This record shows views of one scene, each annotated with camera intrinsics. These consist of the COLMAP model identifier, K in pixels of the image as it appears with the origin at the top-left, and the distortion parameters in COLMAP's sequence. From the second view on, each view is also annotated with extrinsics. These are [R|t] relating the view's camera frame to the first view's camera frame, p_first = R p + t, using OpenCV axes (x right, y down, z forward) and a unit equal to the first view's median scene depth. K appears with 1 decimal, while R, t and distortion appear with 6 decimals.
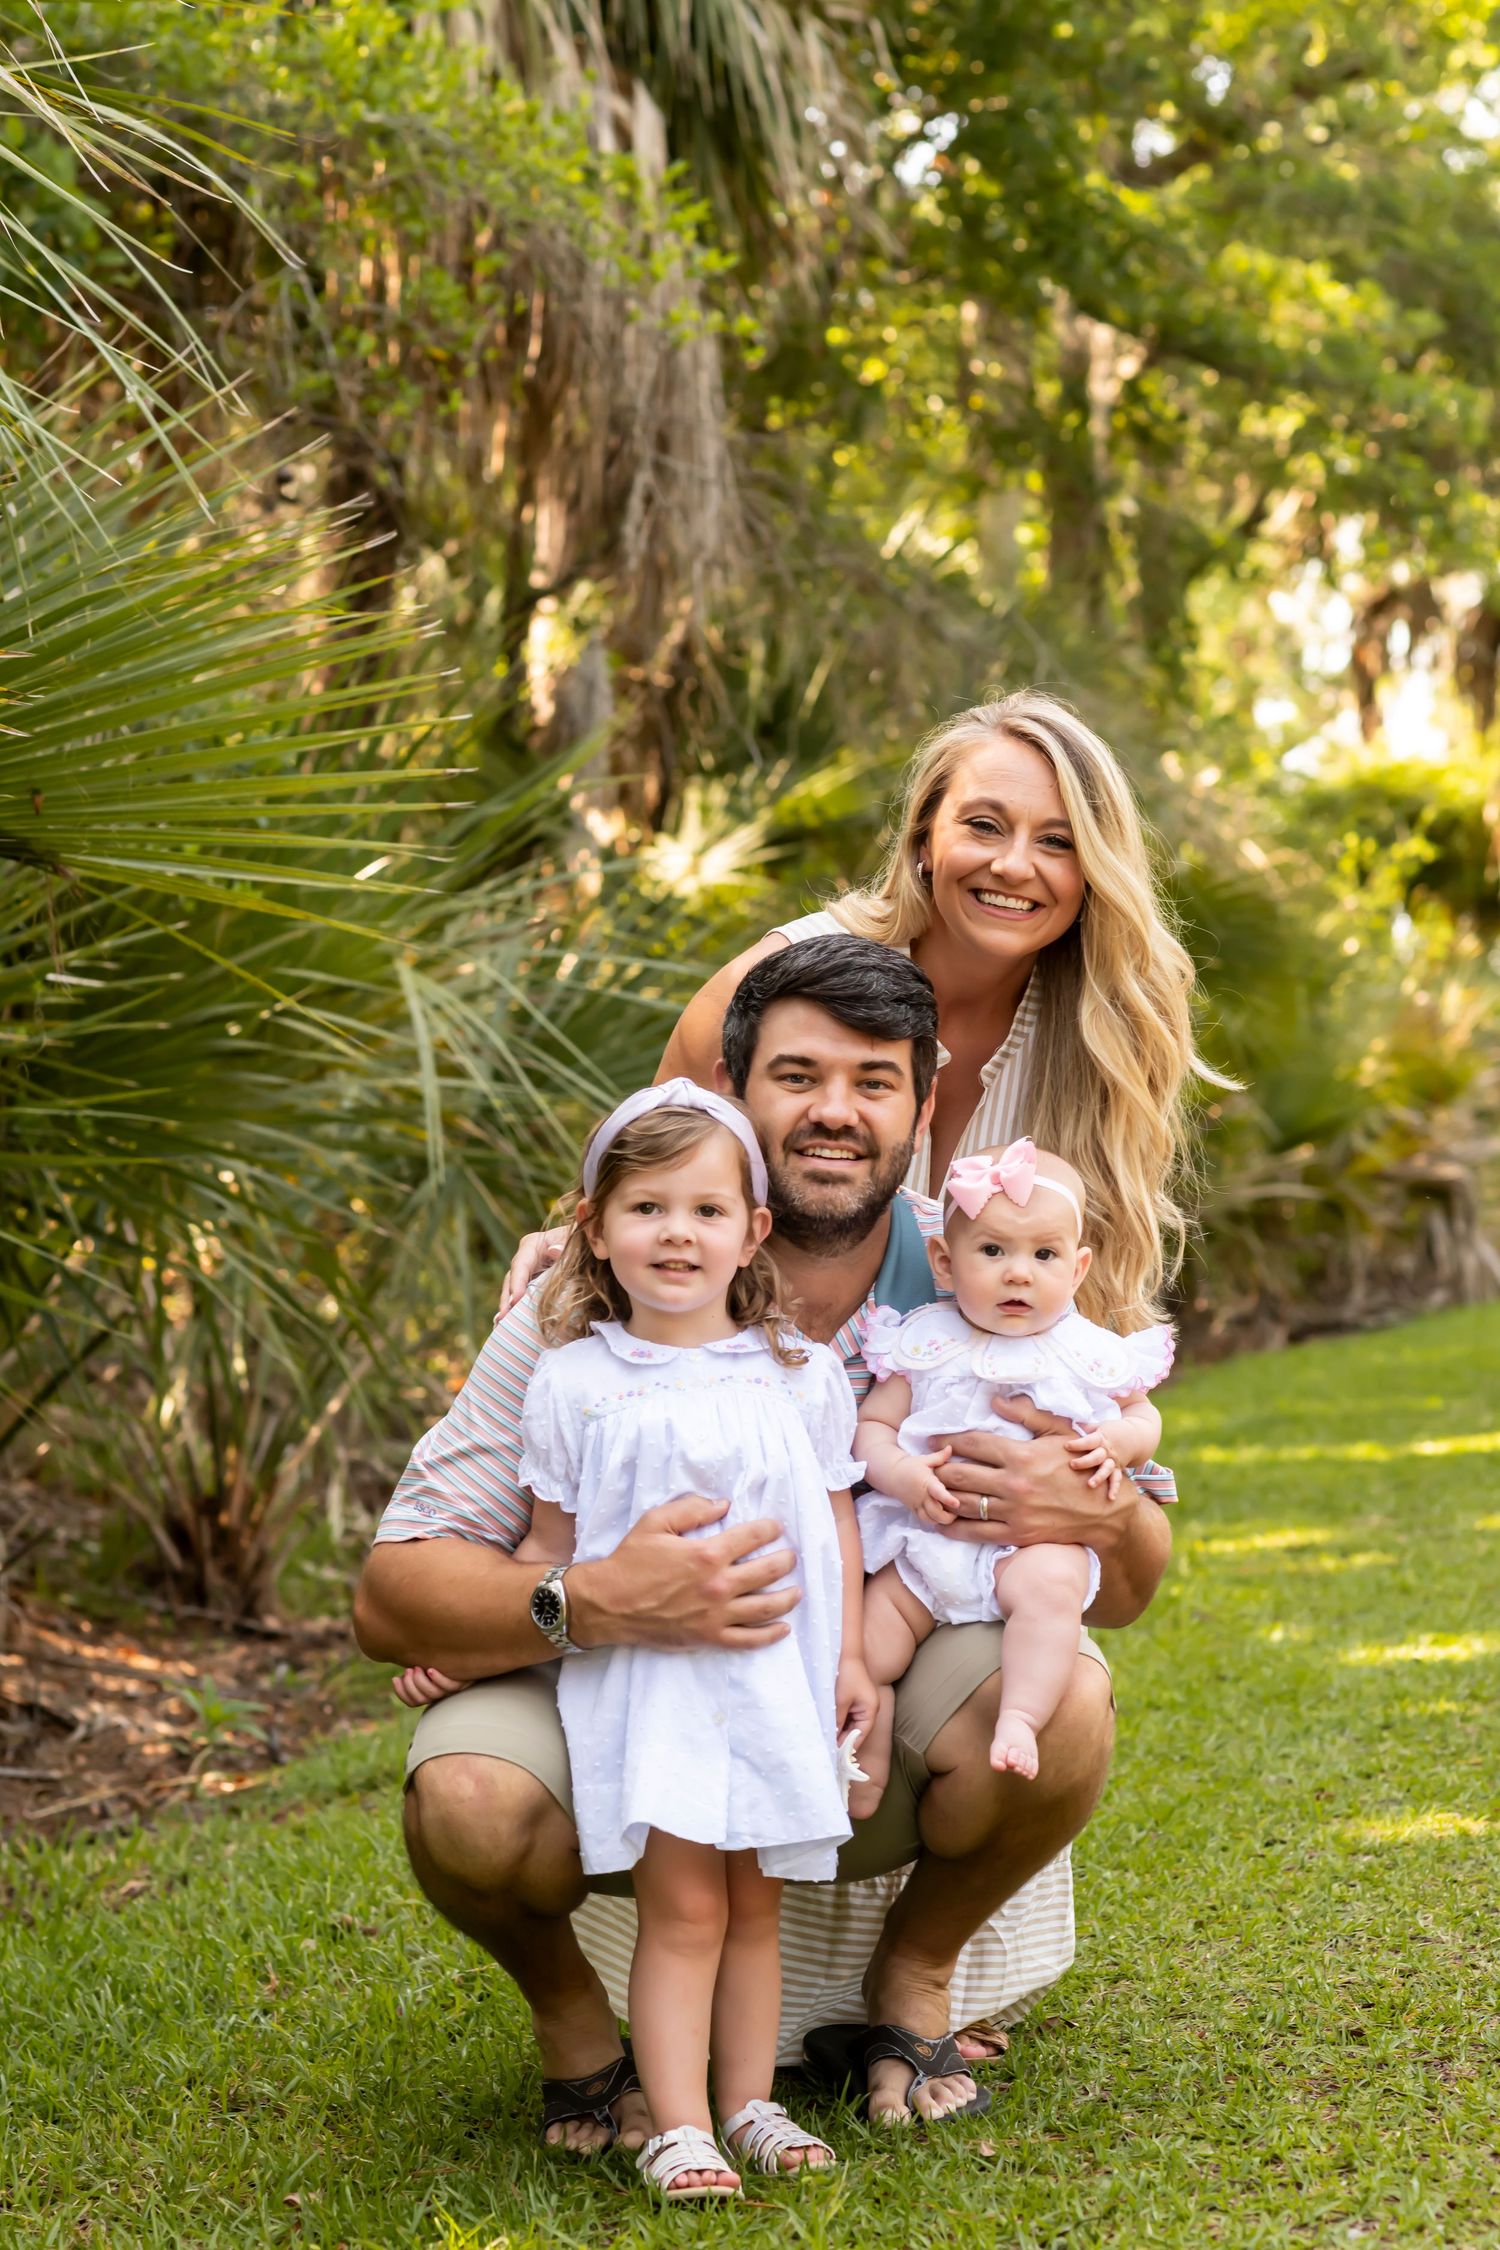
lens RADIAL K [[5733.9, 0, 750.0], [0, 5733.9, 1125.0], [0, 0, 1]] dist [0.035644, -0.935188]
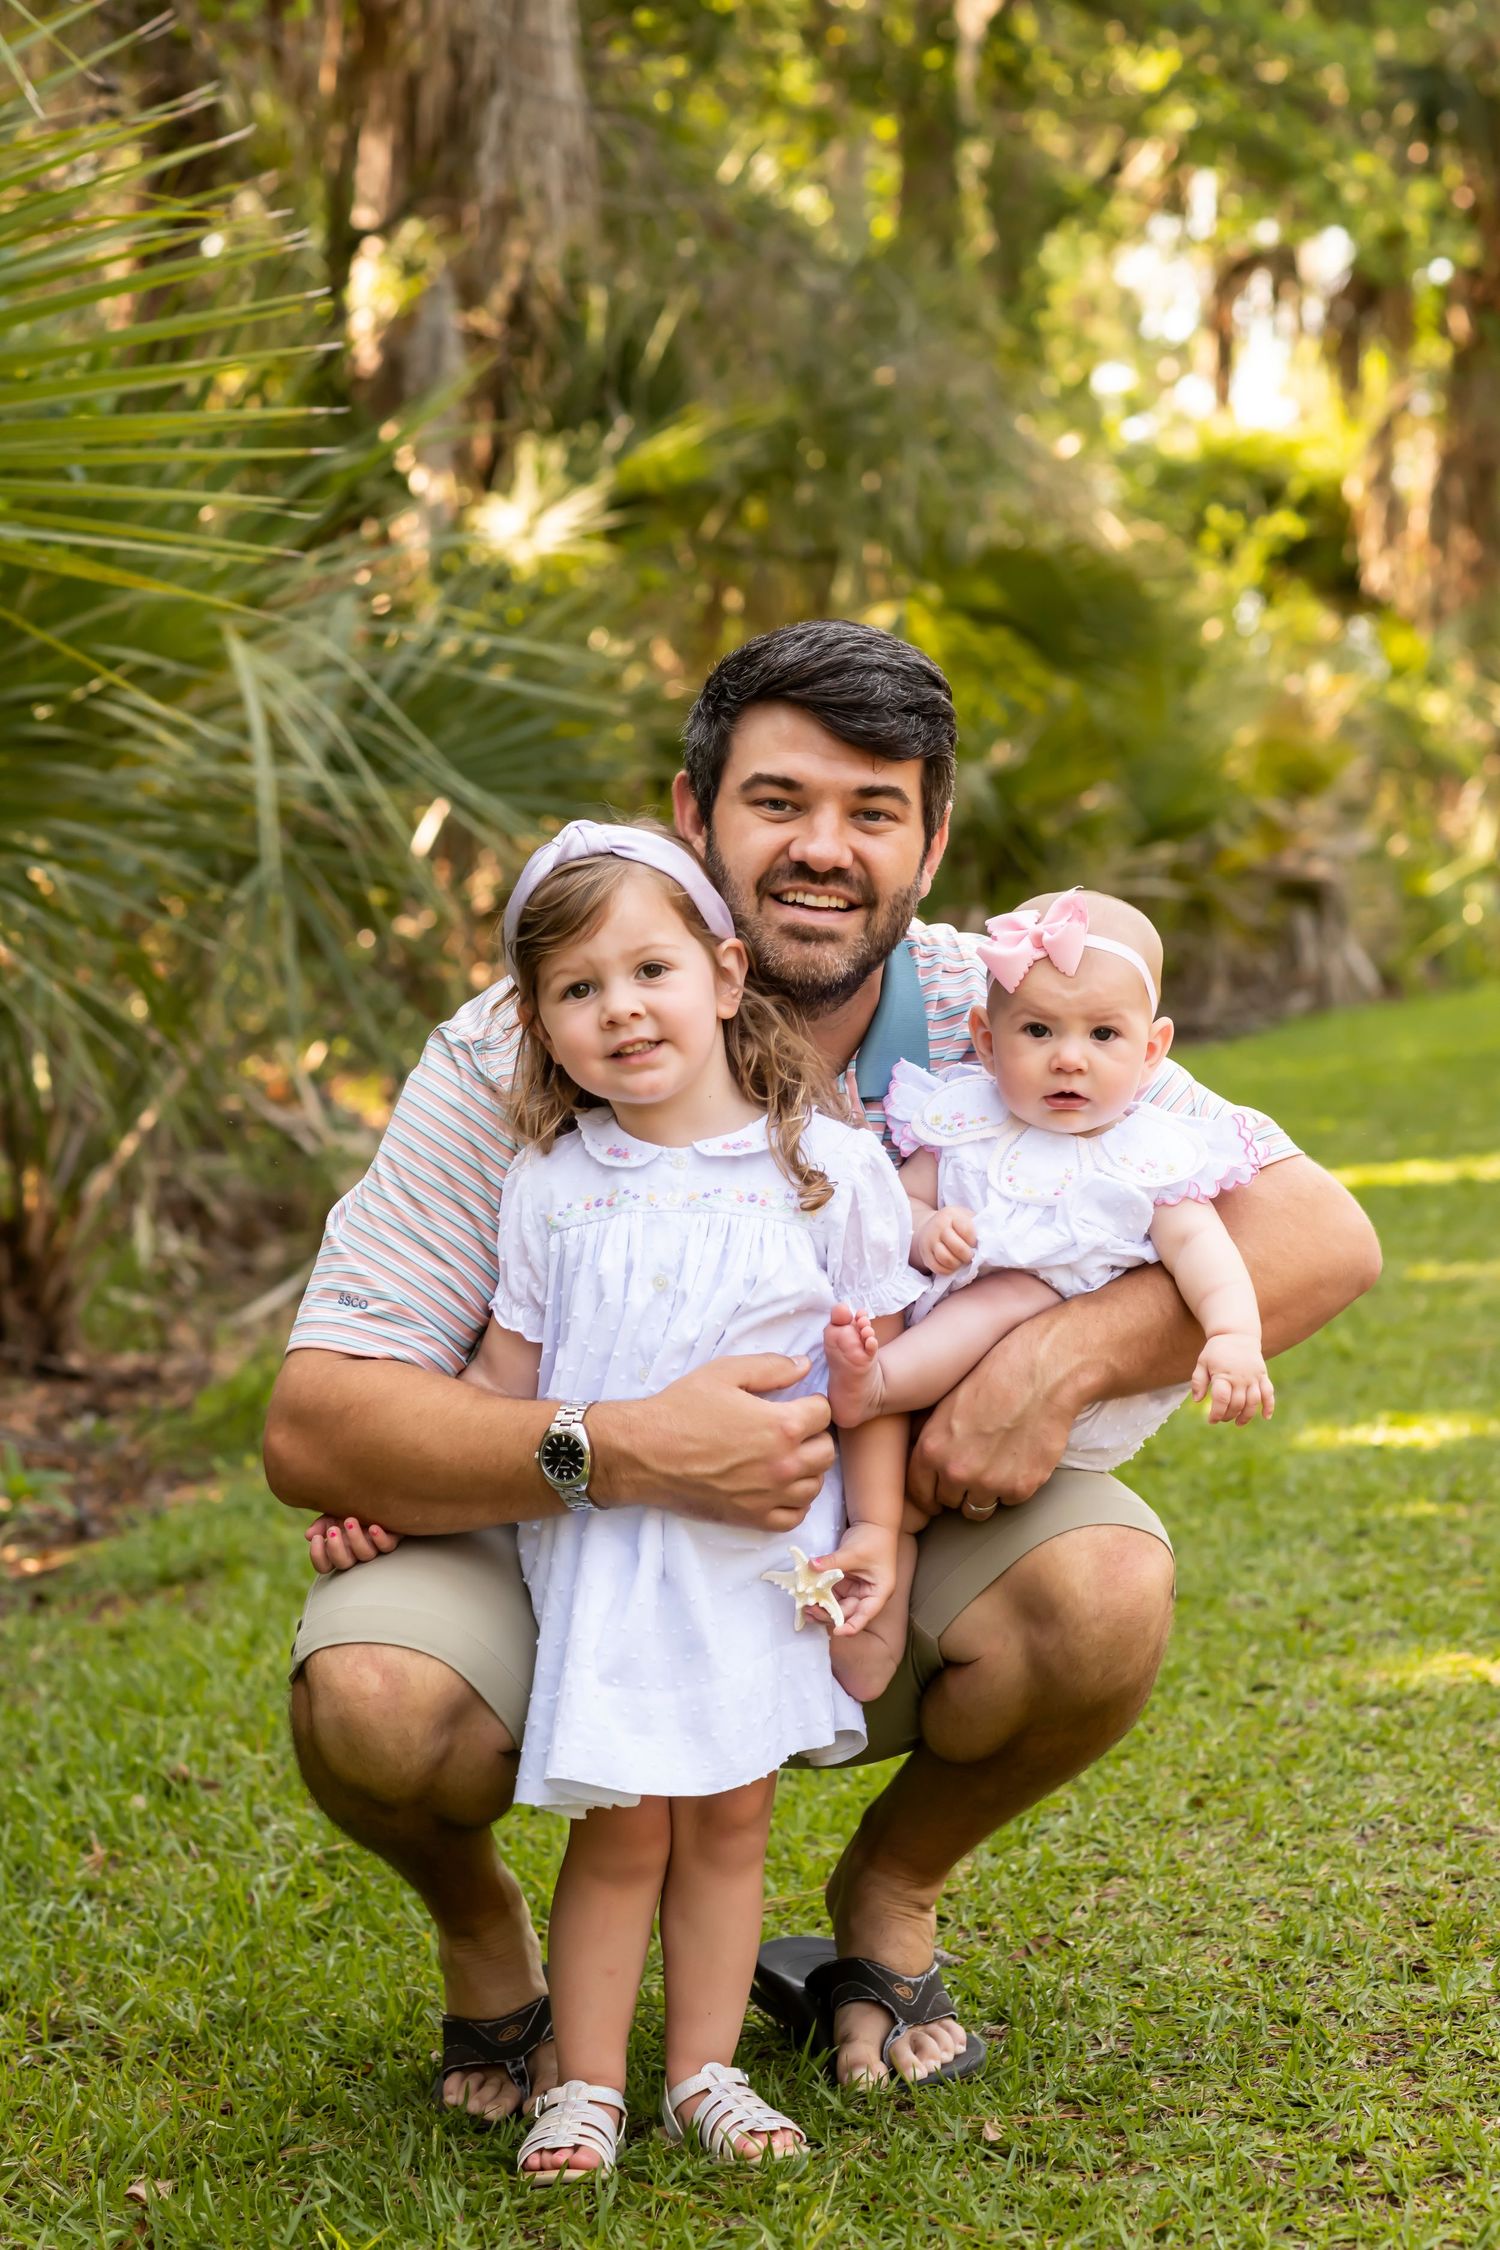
lens RADIAL K [[5733.9, 0, 750.0], [0, 5733.9, 1125.0], [0, 0, 1]] dist [0.035644, -0.935188]
pose [[0.999146, 0.014294, 0.038764, -0.017108], [-0.016531, 0.998178, 0.058034, -0.006689], [-0.037864, -0.058625, 0.997562, 0.128276]]
